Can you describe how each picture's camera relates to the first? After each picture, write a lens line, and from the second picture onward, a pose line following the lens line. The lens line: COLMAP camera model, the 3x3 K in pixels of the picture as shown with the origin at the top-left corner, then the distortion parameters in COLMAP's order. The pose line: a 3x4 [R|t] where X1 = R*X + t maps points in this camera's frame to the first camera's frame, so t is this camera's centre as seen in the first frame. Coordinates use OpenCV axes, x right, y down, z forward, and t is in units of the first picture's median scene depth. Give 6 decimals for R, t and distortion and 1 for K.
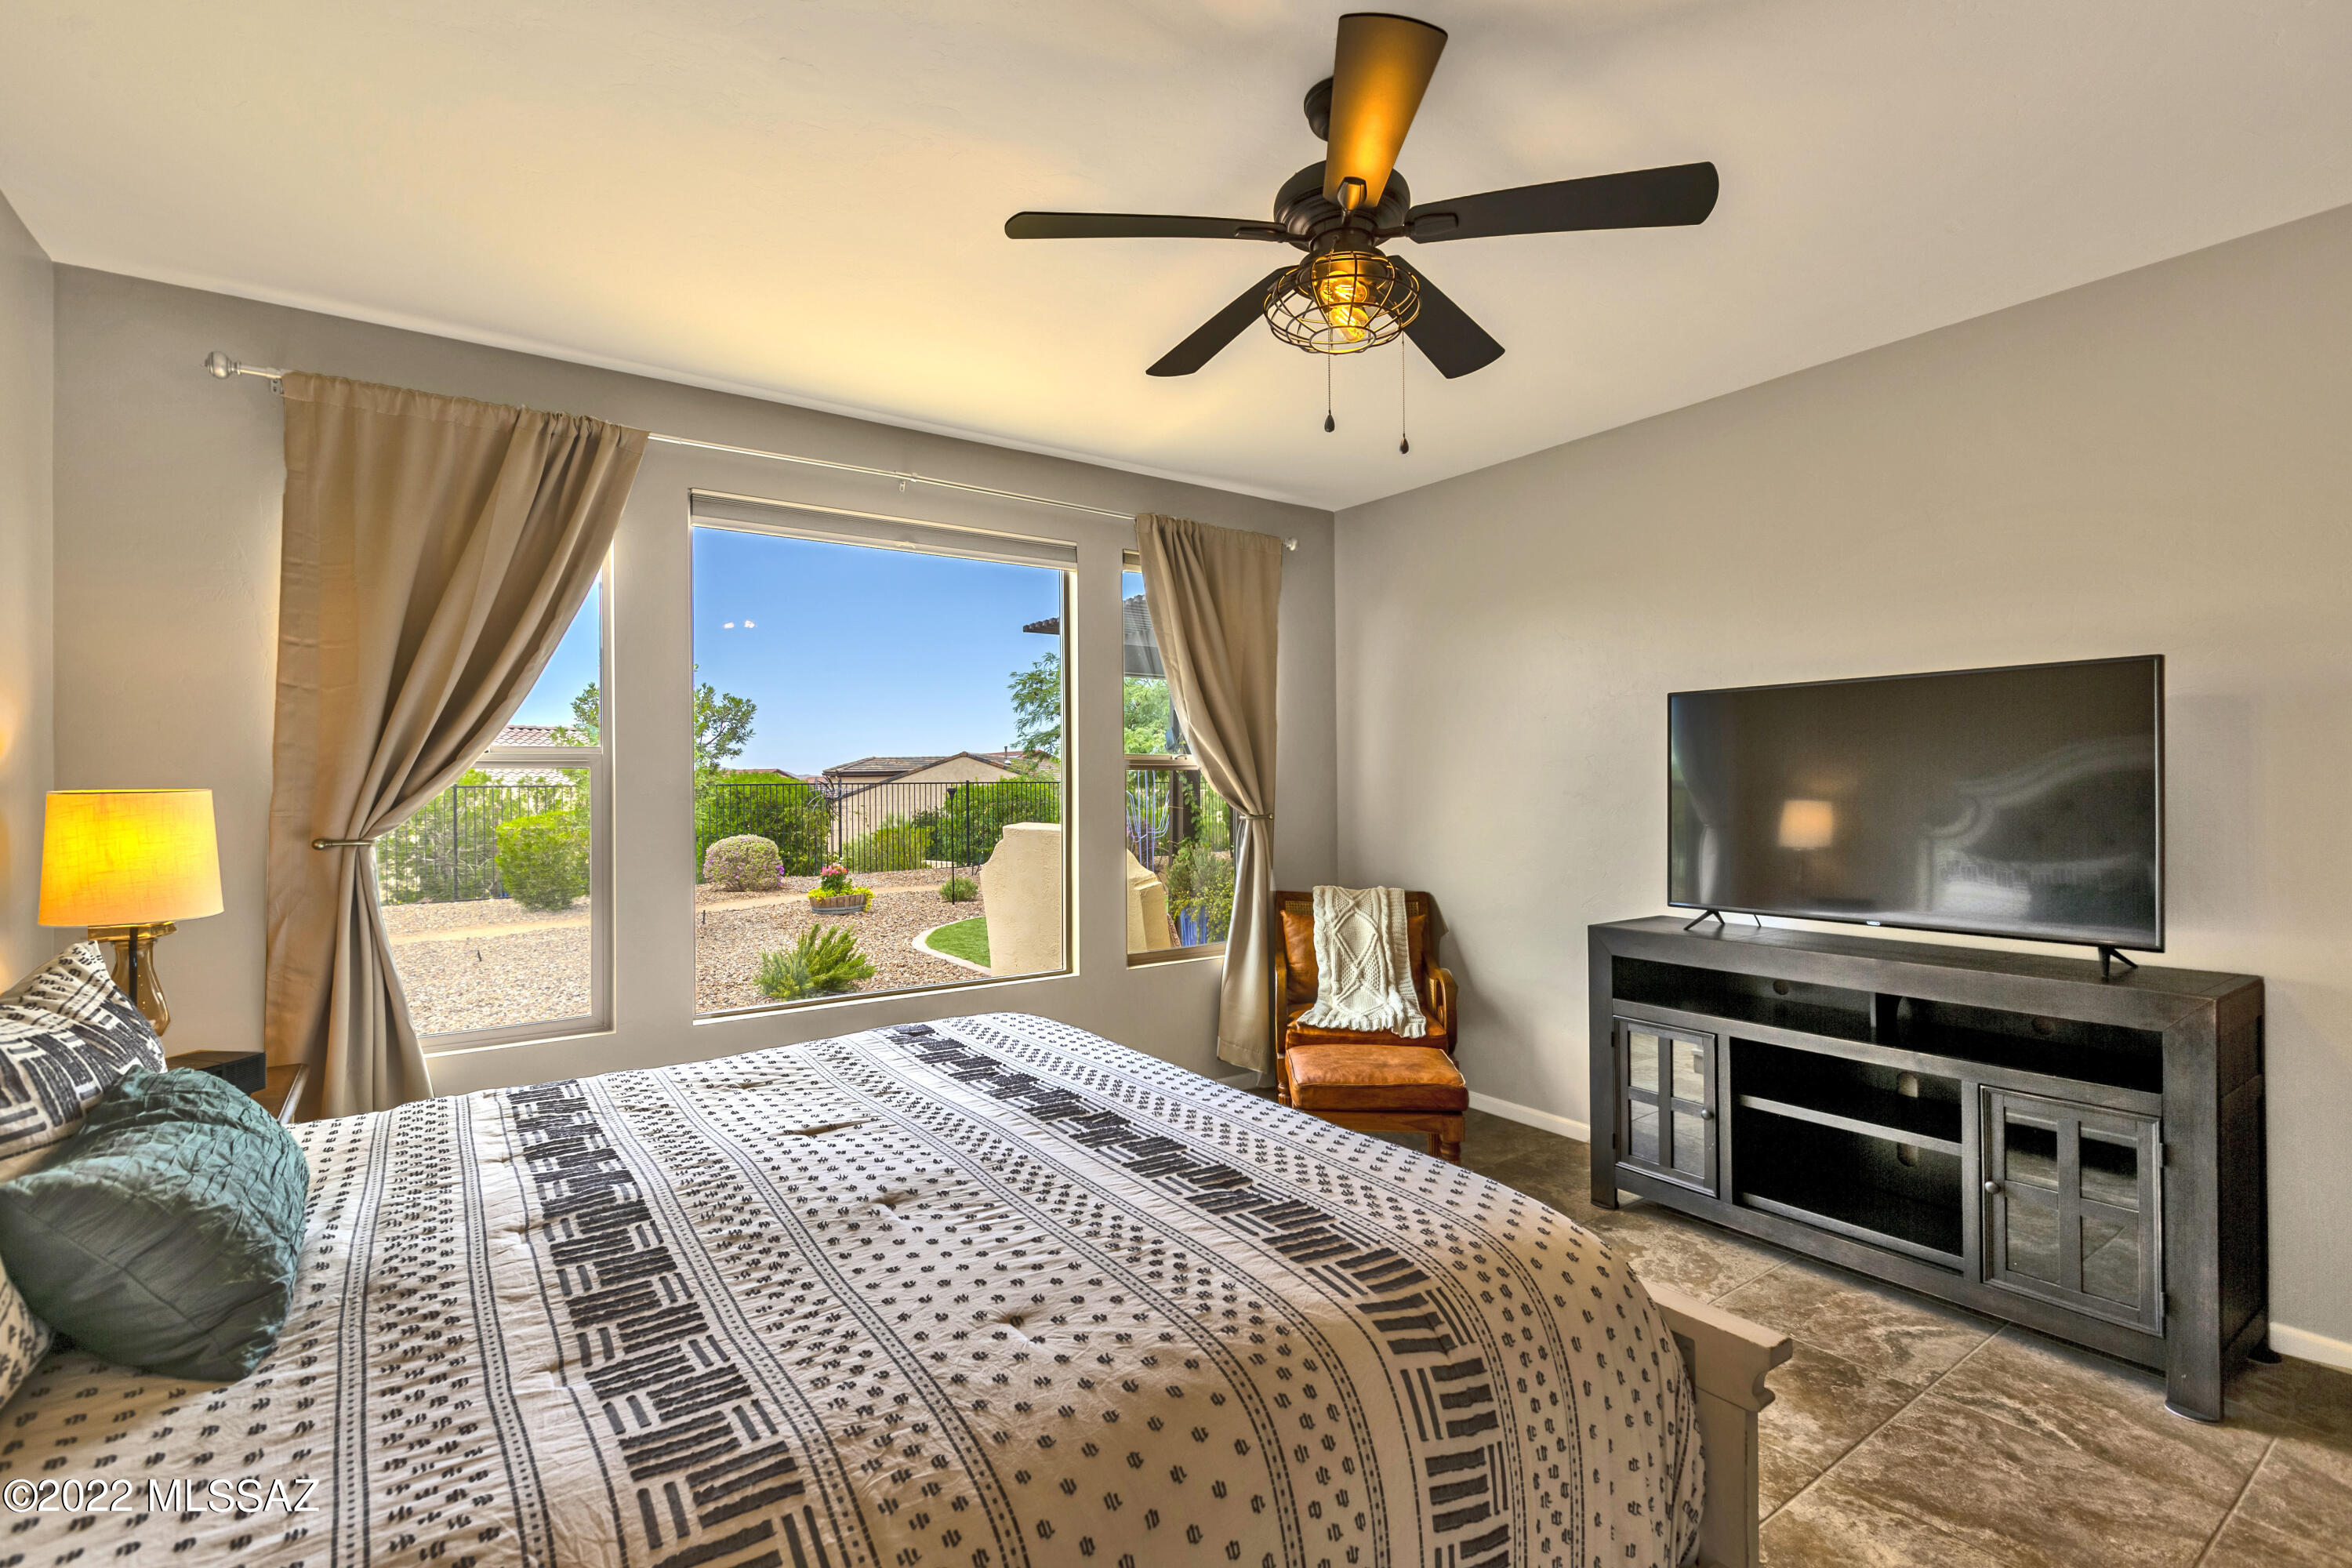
lens RADIAL K [[1069.0, 0, 1165.4], [0, 1069.0, 774.2], [0, 0, 1]] dist [0.003896, -0.001077]
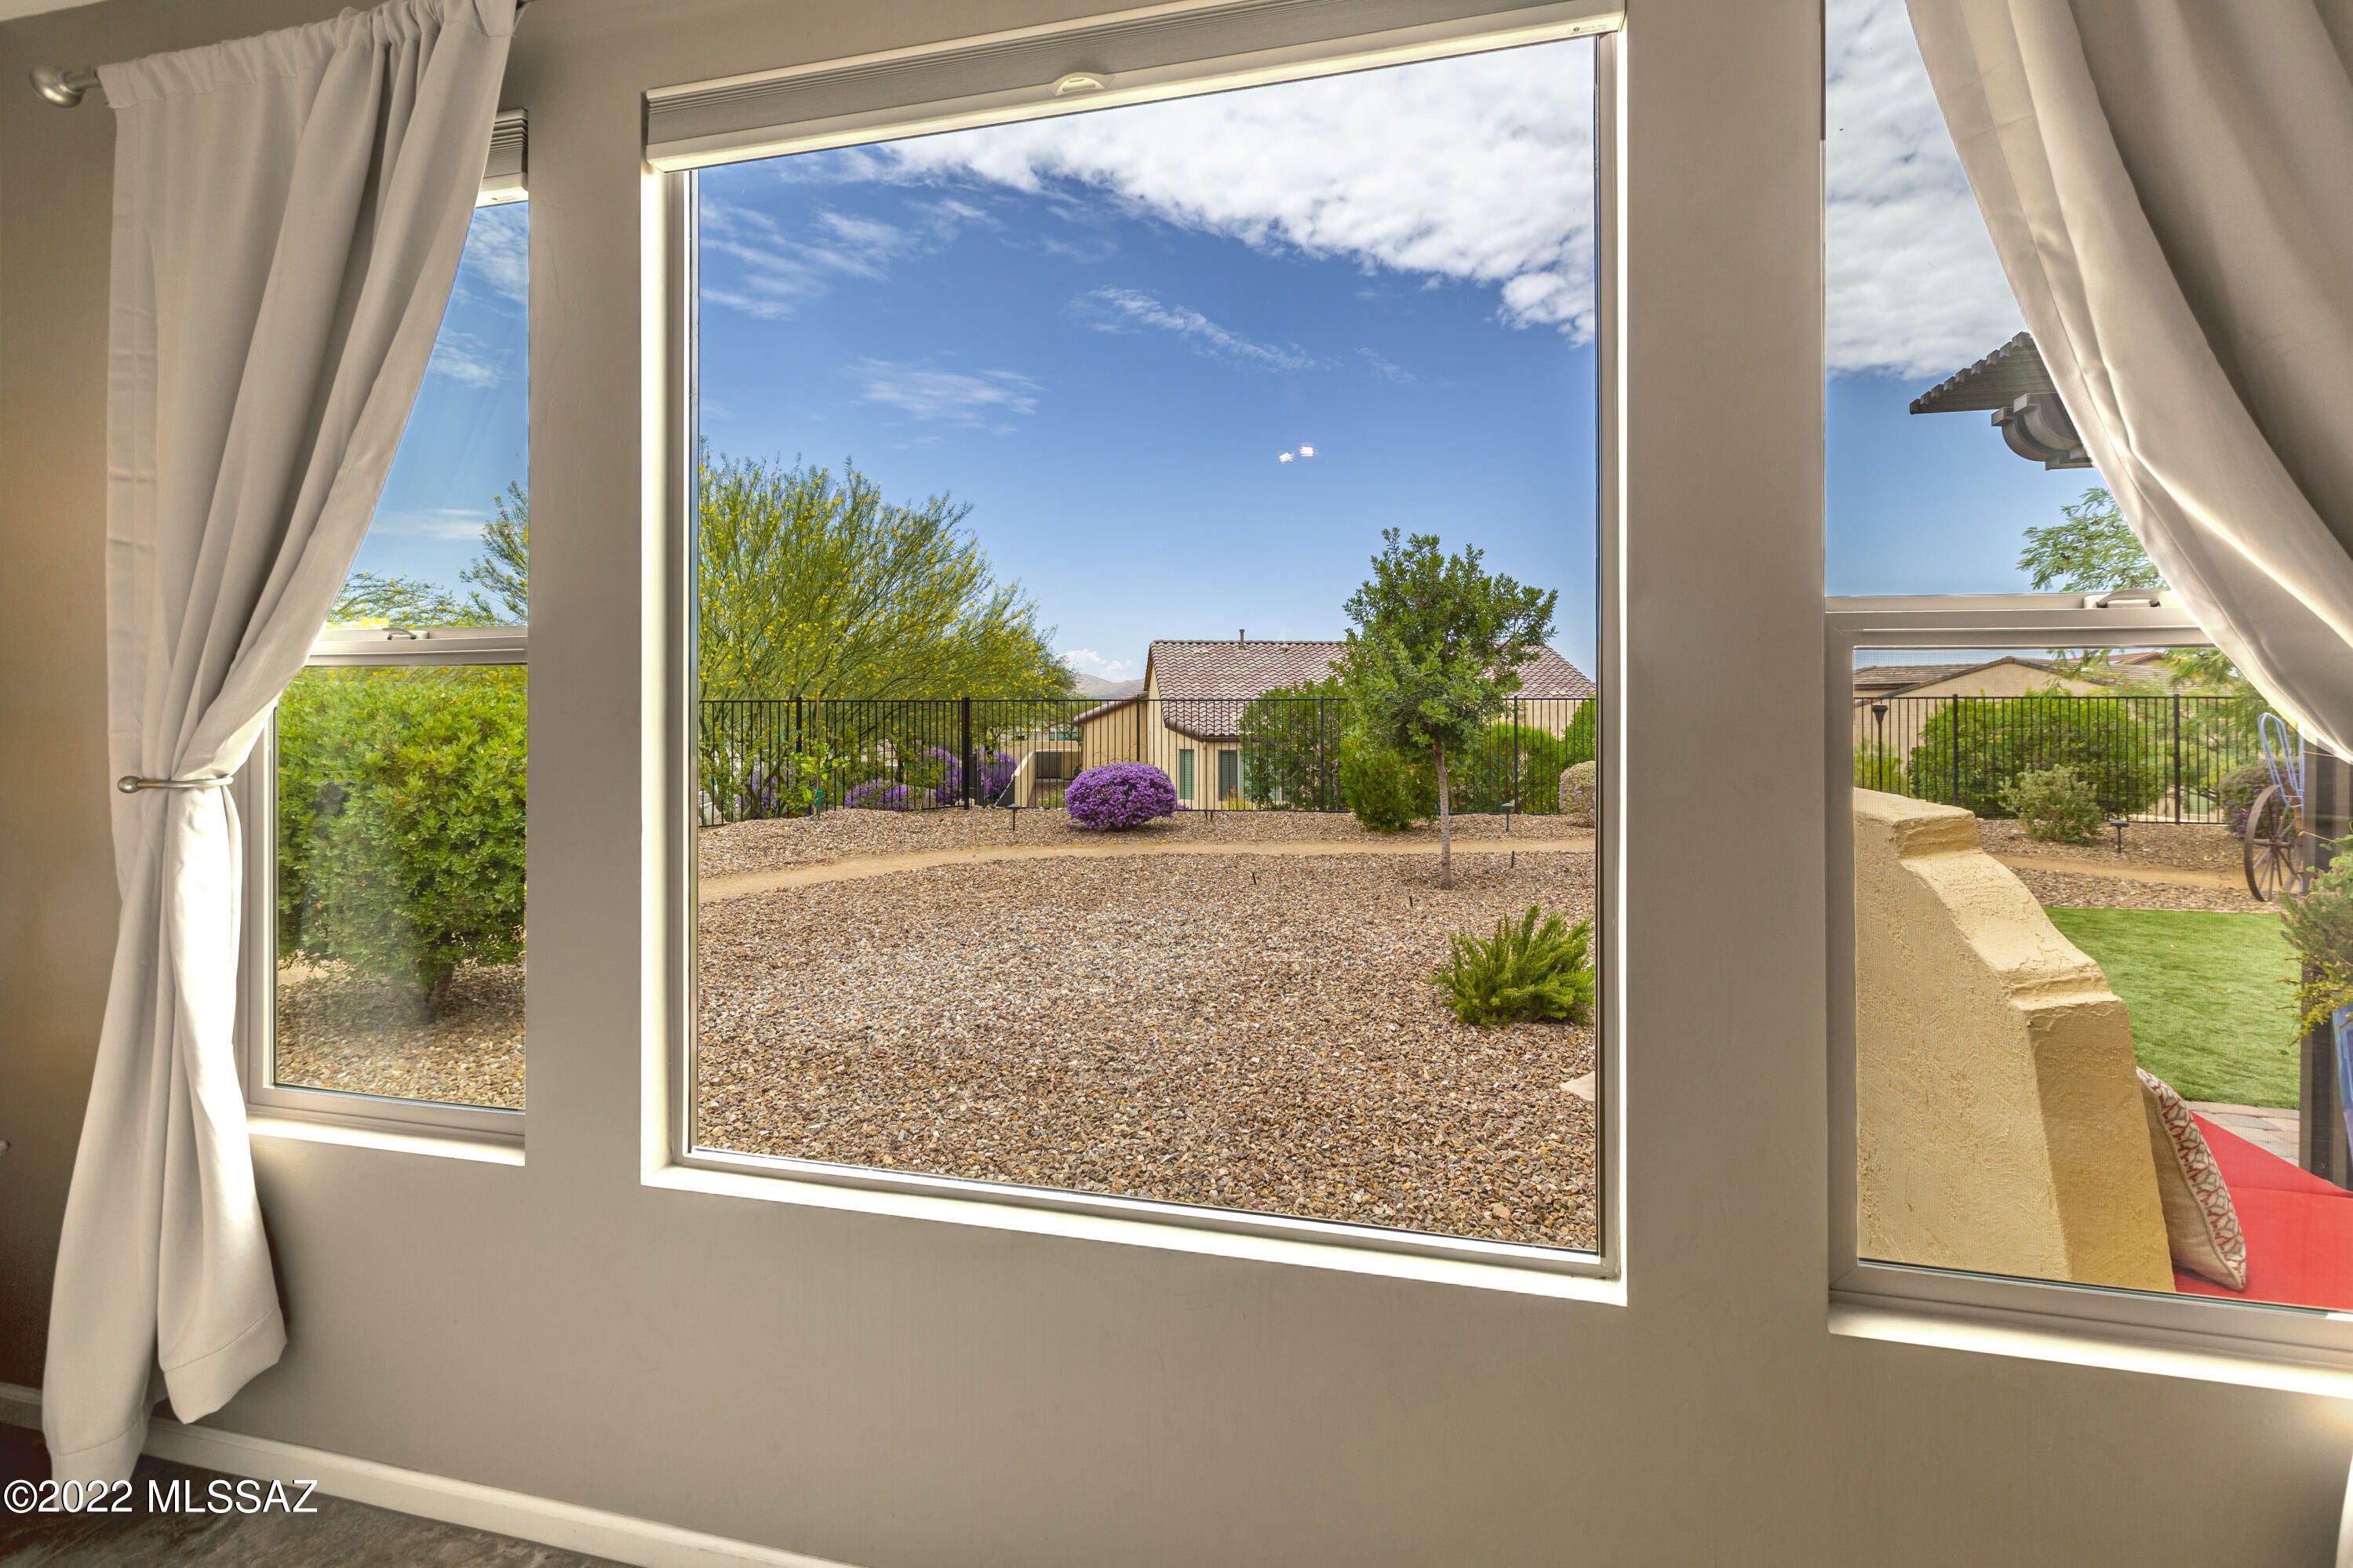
lens RADIAL K [[1069.3, 0, 1177.4], [0, 1069.3, 691.6], [0, 0, 1]] dist [0.003896, -0.001077]
pose [[0.651122, -0.002465, -0.758969, 0.056962], [0.004624, 0.999989, 0.000718, 0.005651], [0.758959, -0.003977, 0.651126, 0.576176]]
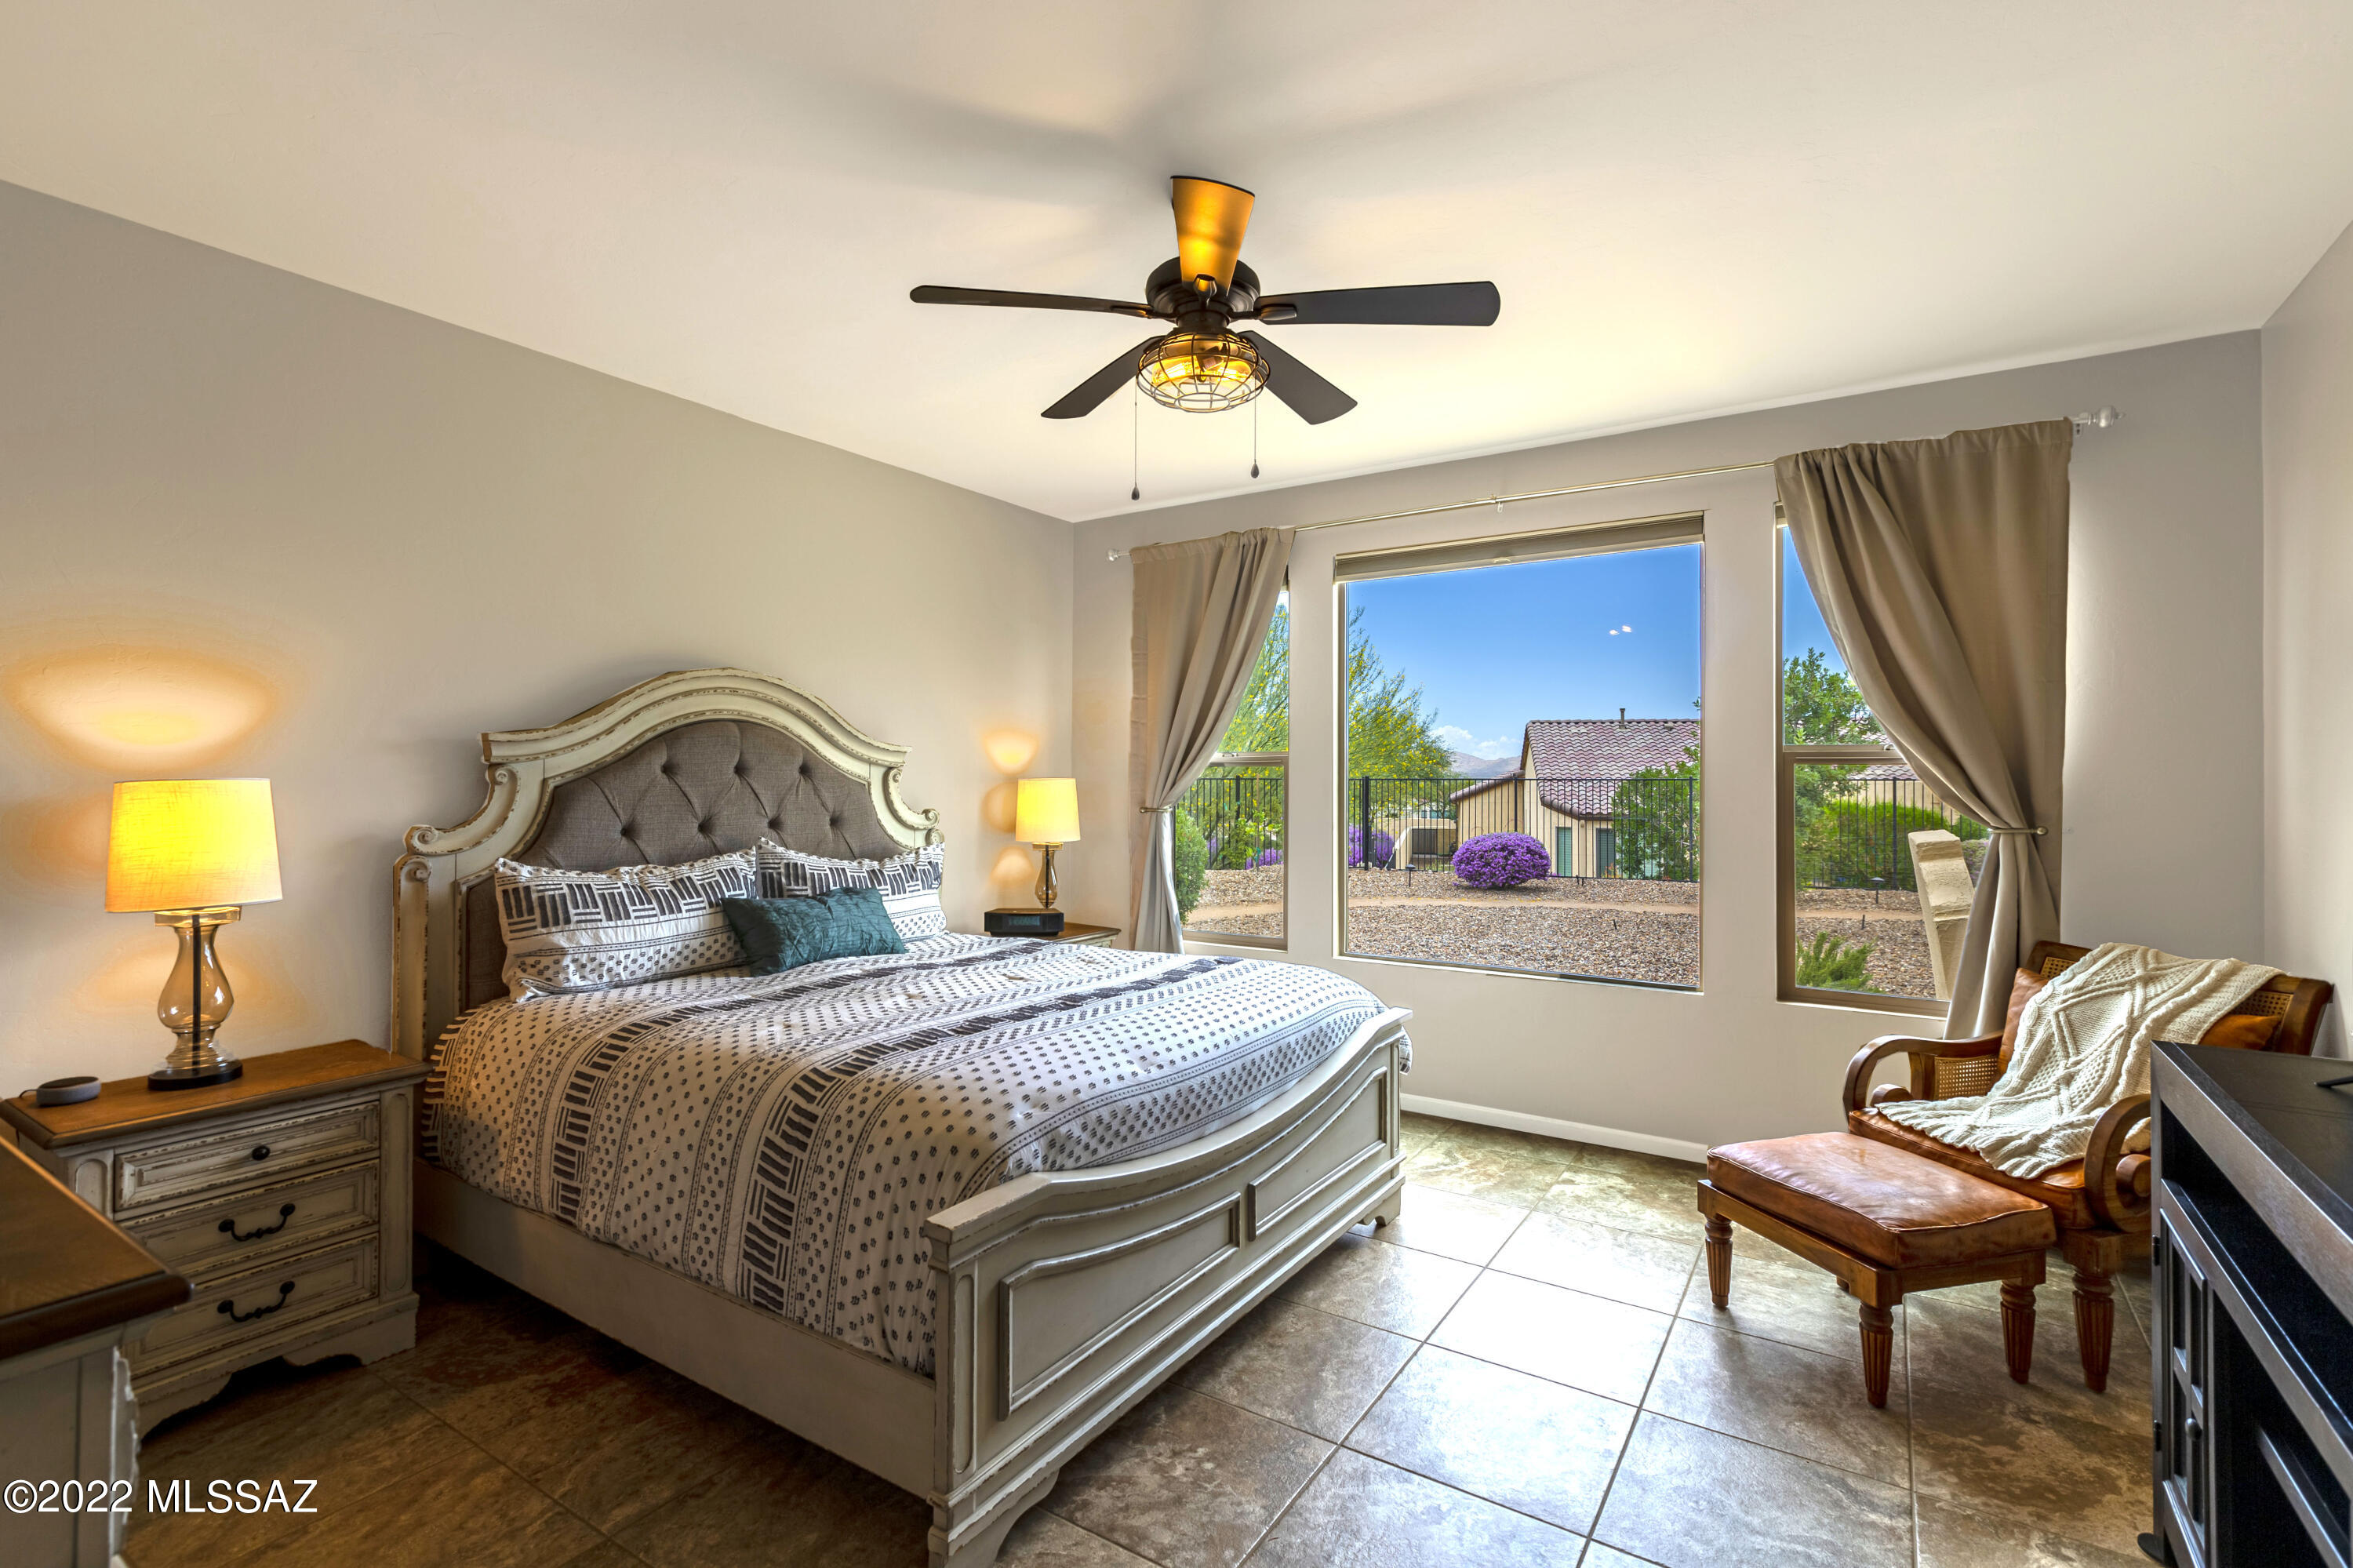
lens RADIAL K [[1069.4, 0, 1205.9], [0, 1069.4, 761.0], [0, 0, 1]] dist [0.003896, -0.001077]
pose [[0.382644, -0.008836, -0.923854, 0.486765], [0.002769, 0.999961, -0.008417, -0.000648], [0.923892, 0.000663, 0.382653, 0.224592]]
